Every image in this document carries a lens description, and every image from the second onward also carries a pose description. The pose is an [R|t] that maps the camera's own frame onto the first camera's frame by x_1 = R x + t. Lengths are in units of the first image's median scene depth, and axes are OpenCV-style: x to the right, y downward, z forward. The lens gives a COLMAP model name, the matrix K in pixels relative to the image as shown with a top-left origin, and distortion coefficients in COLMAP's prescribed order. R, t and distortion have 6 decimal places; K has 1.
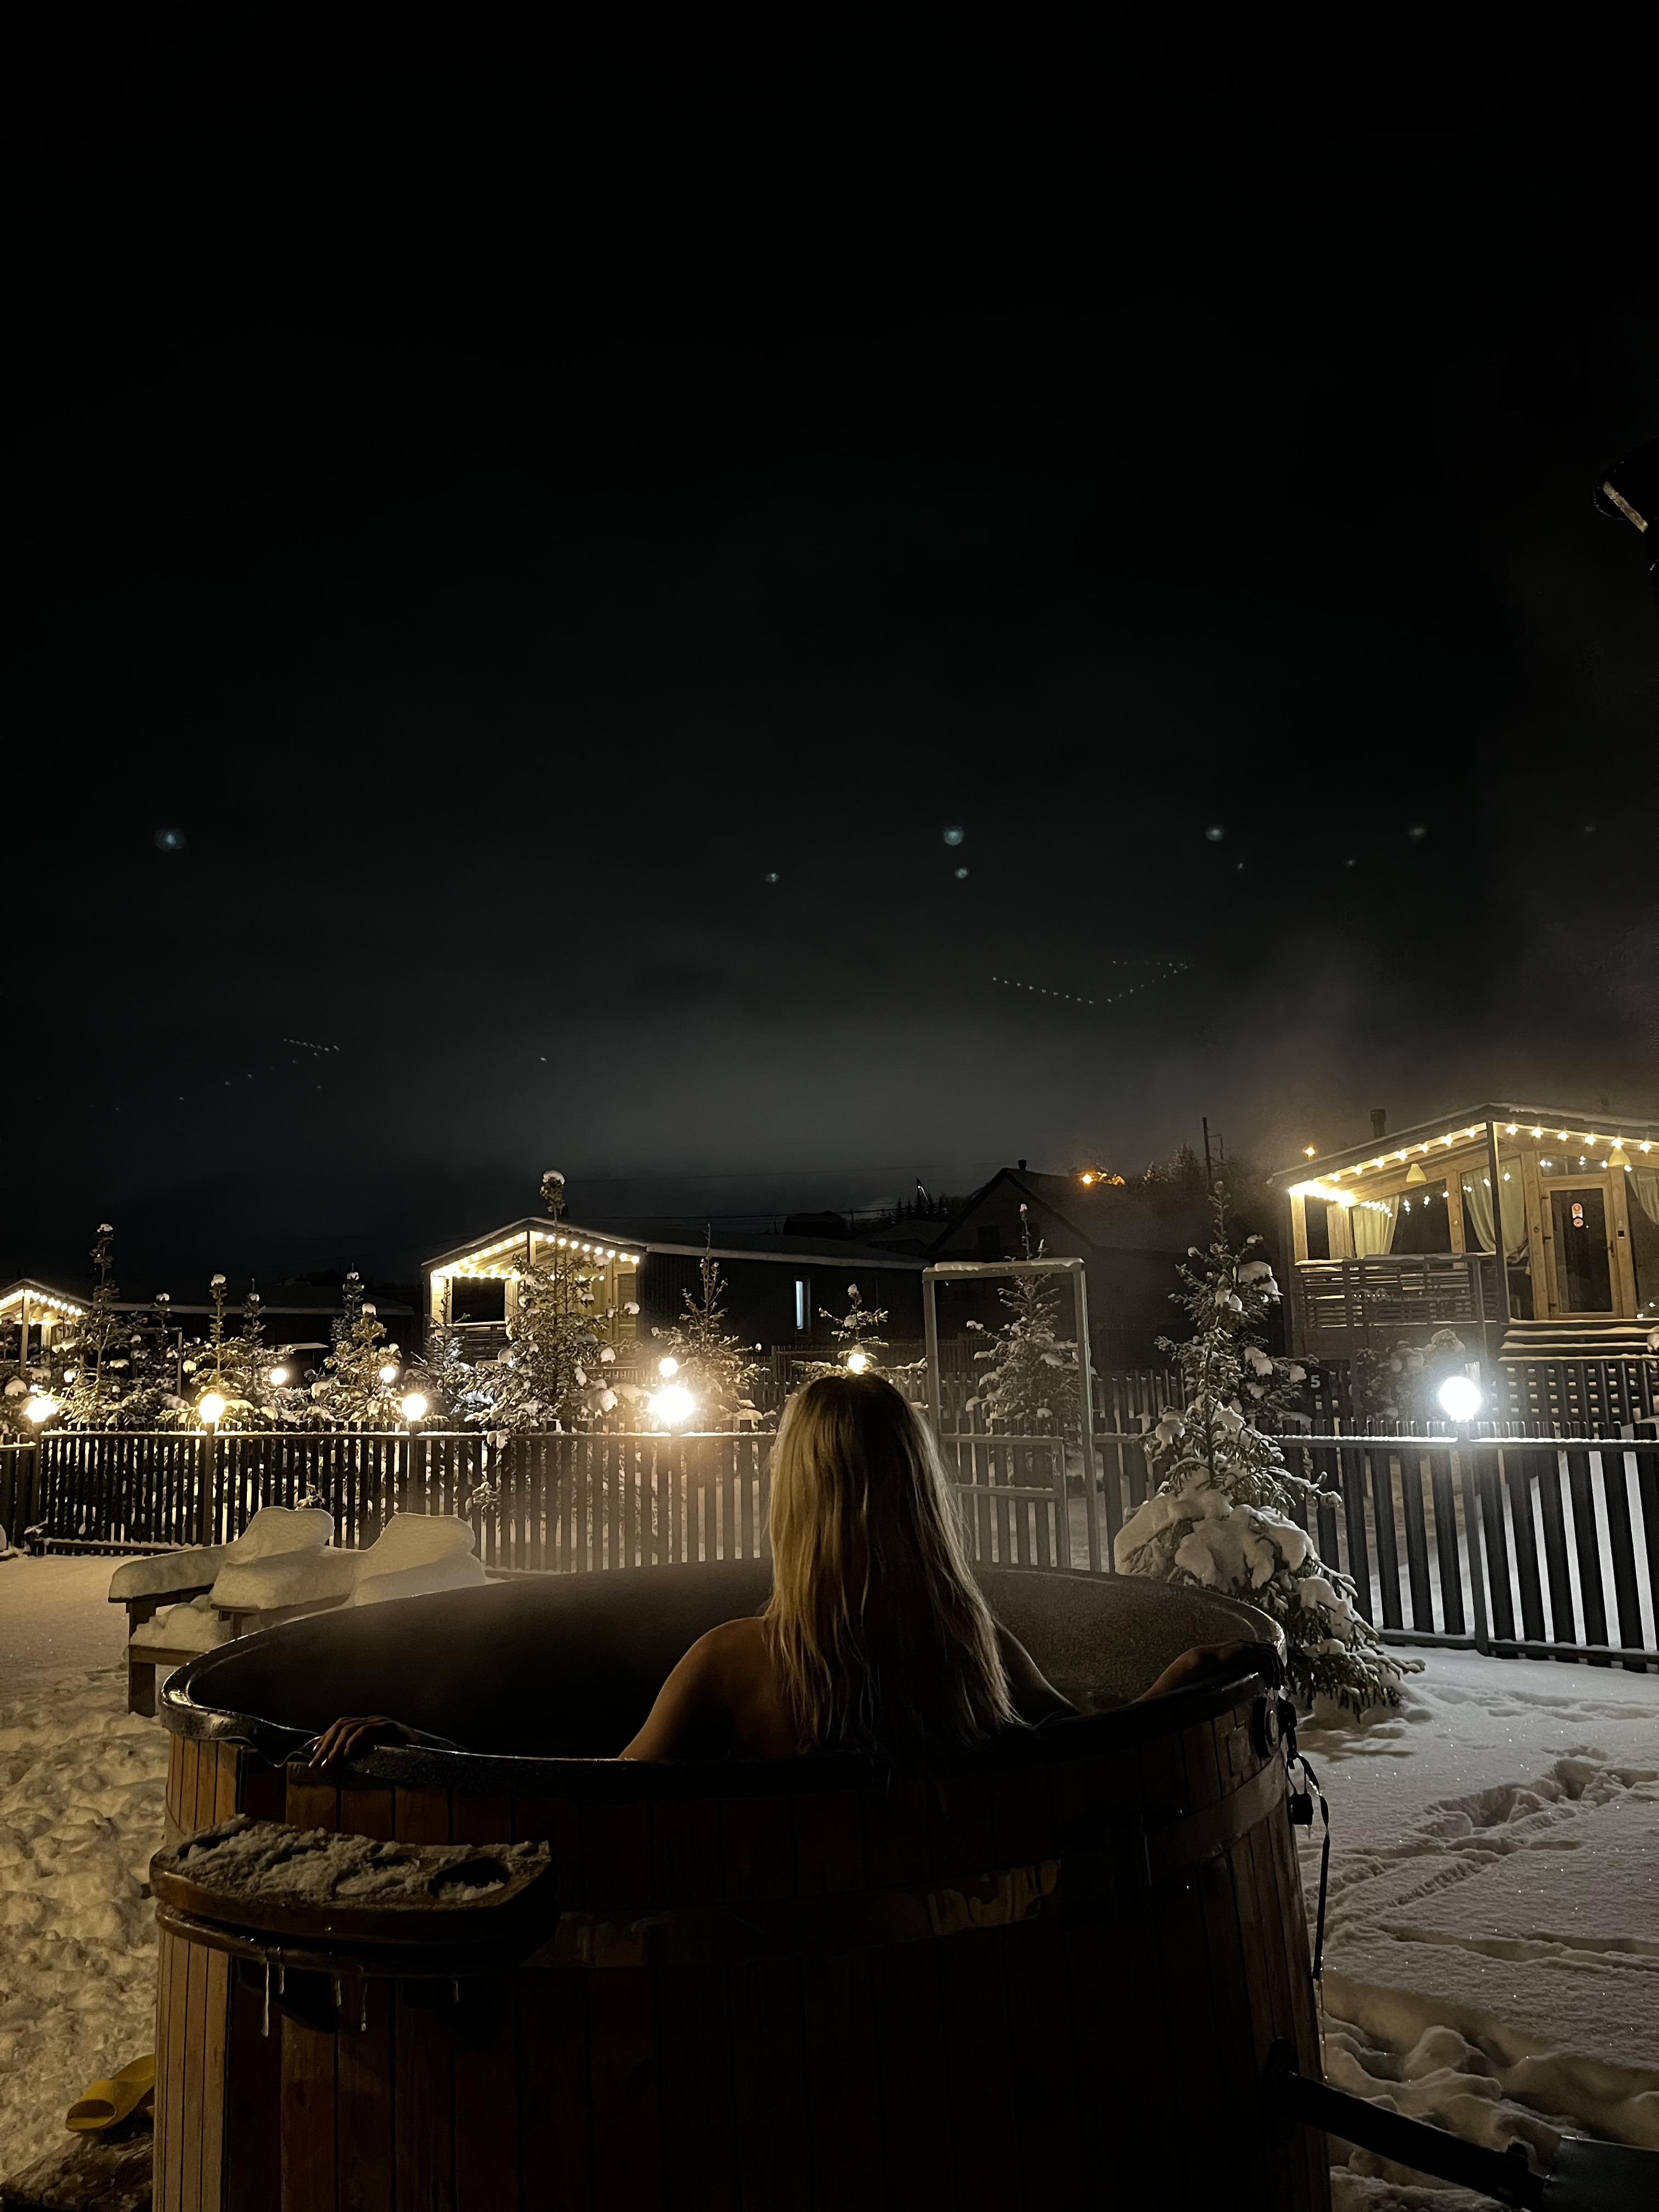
lens RADIAL K [[1669.6, 0, 783.4], [0, 1669.6, 1120.6], [0, 0, 1]] dist [0.087825, -0.133063]
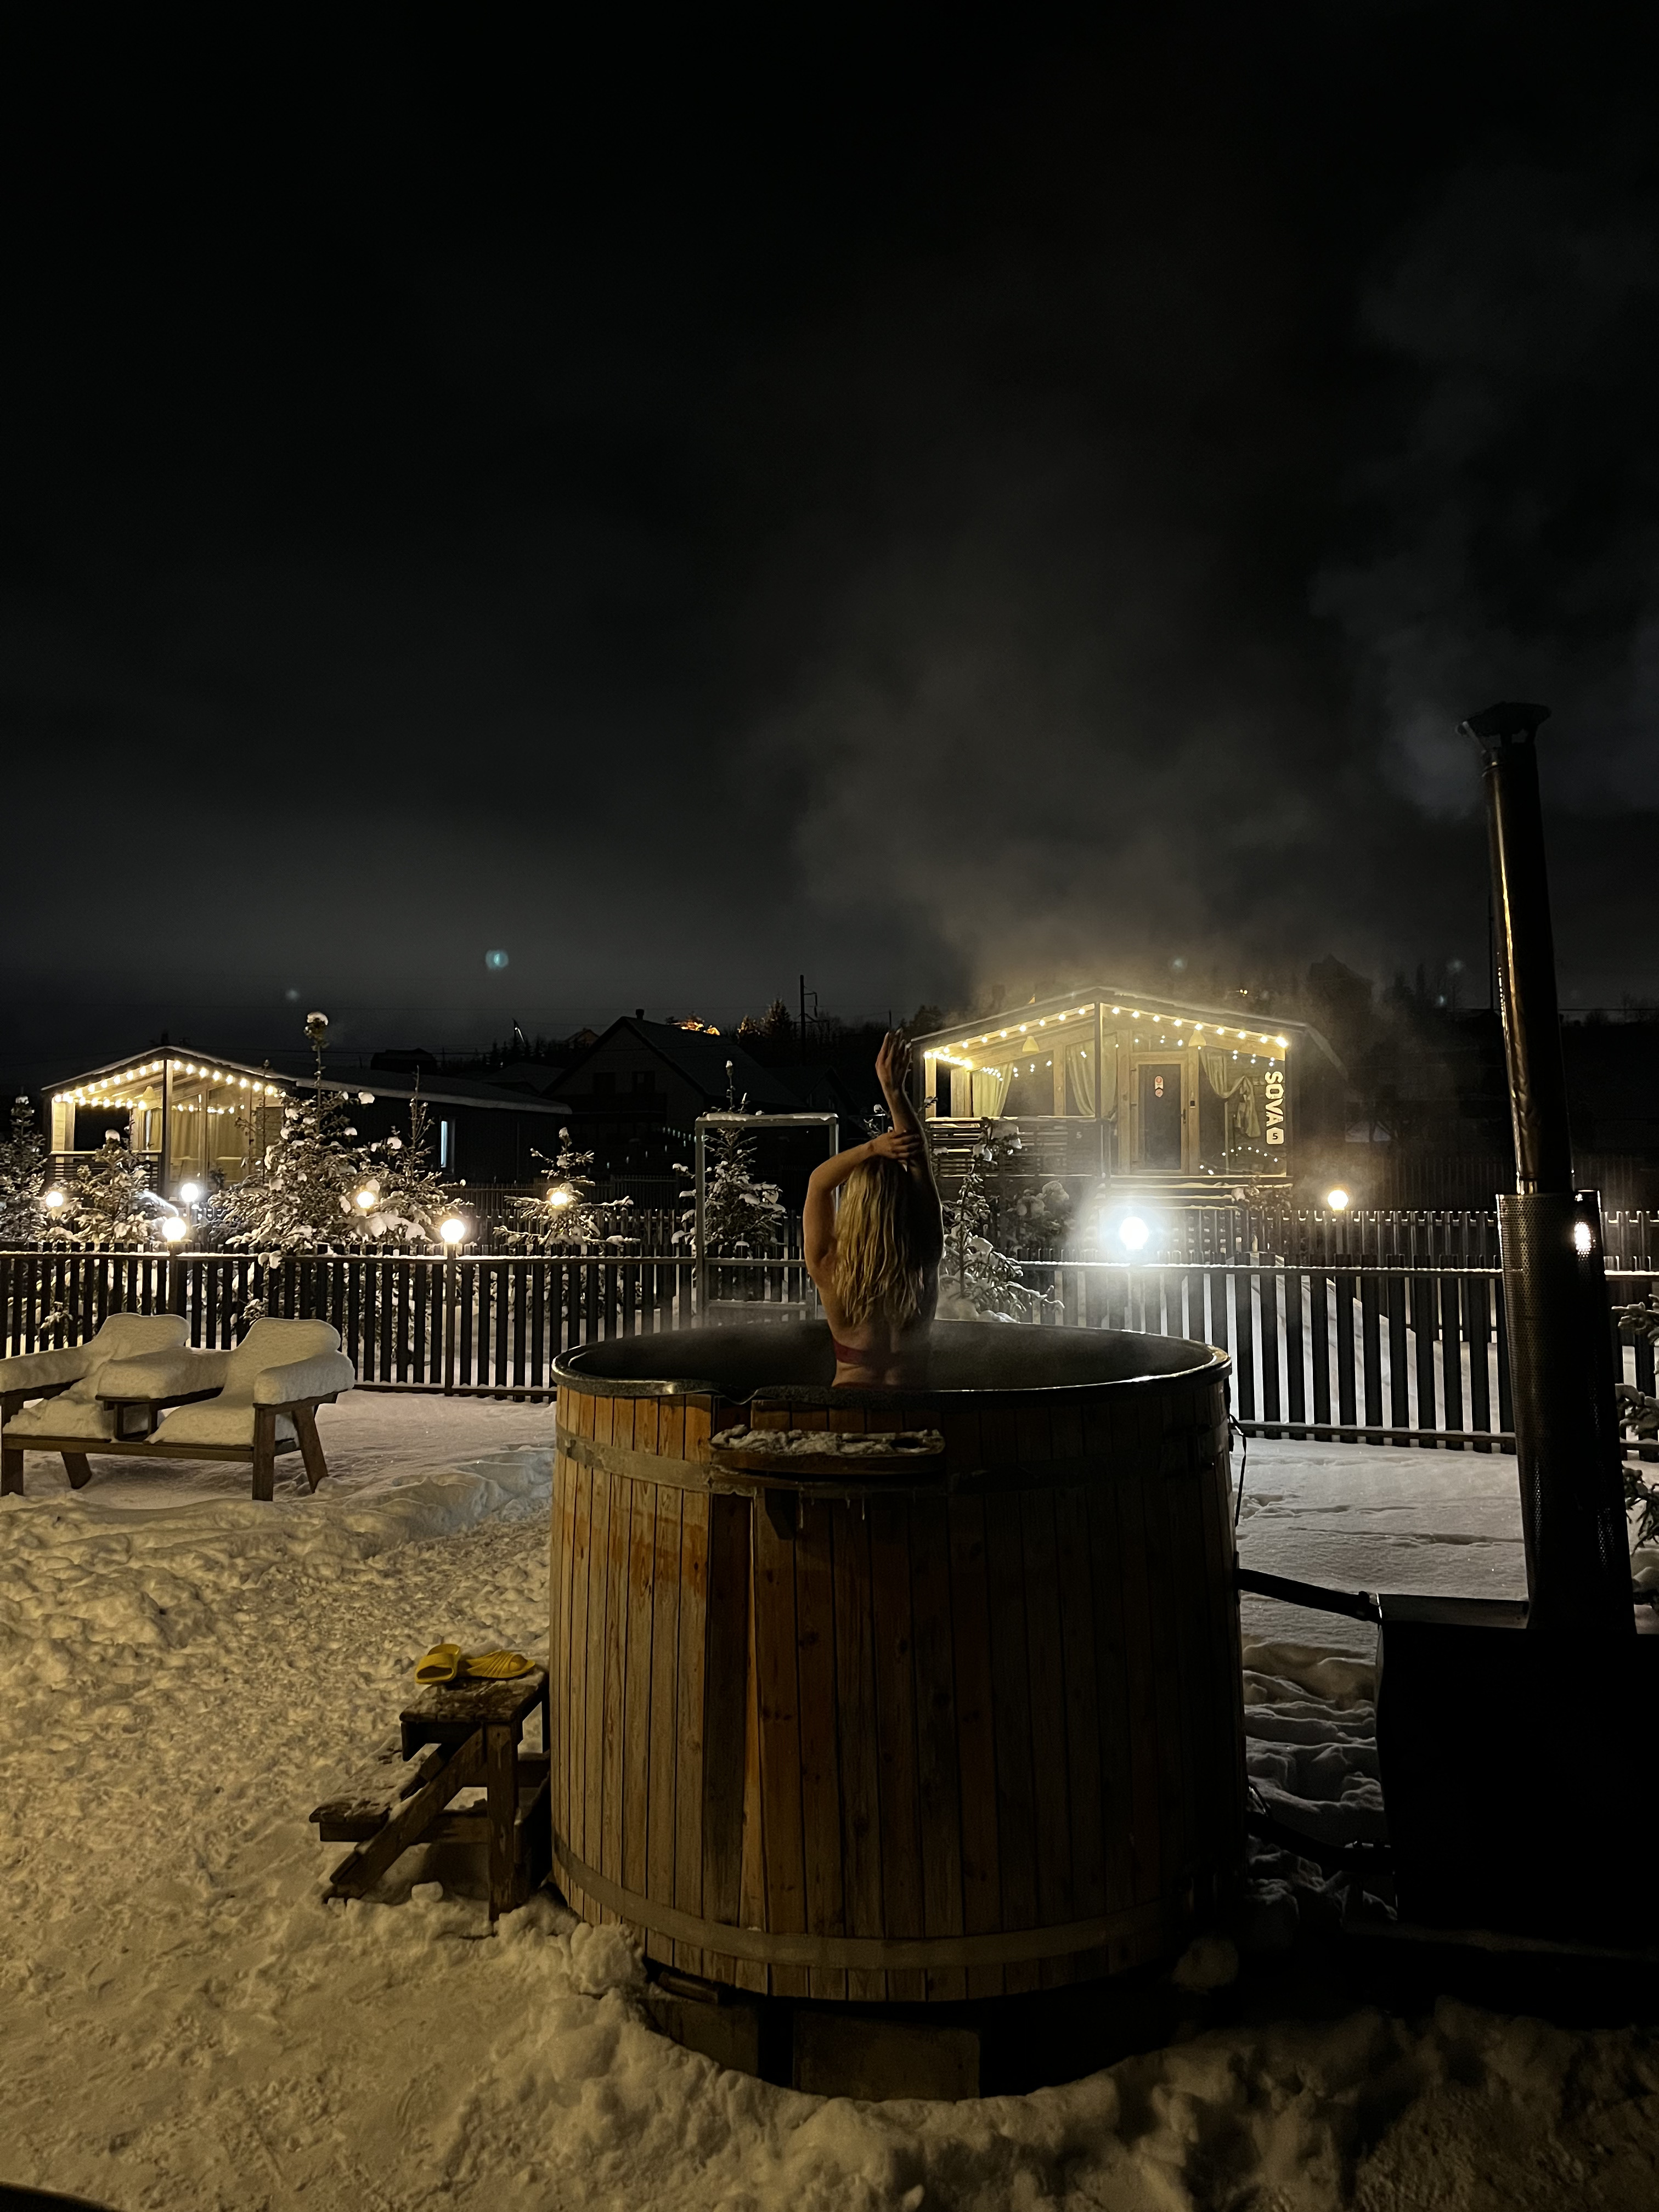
lens RADIAL K [[1669.6, 0, 783.4], [0, 1669.6, 1120.6], [0, 0, 1]] dist [0.087825, -0.133063]
pose [[0.969890, 0.034287, 0.241117, -0.082007], [-0.056547, 0.994688, 0.086013, -0.007295], [-0.236887, -0.097057, 0.966677, -0.078542]]
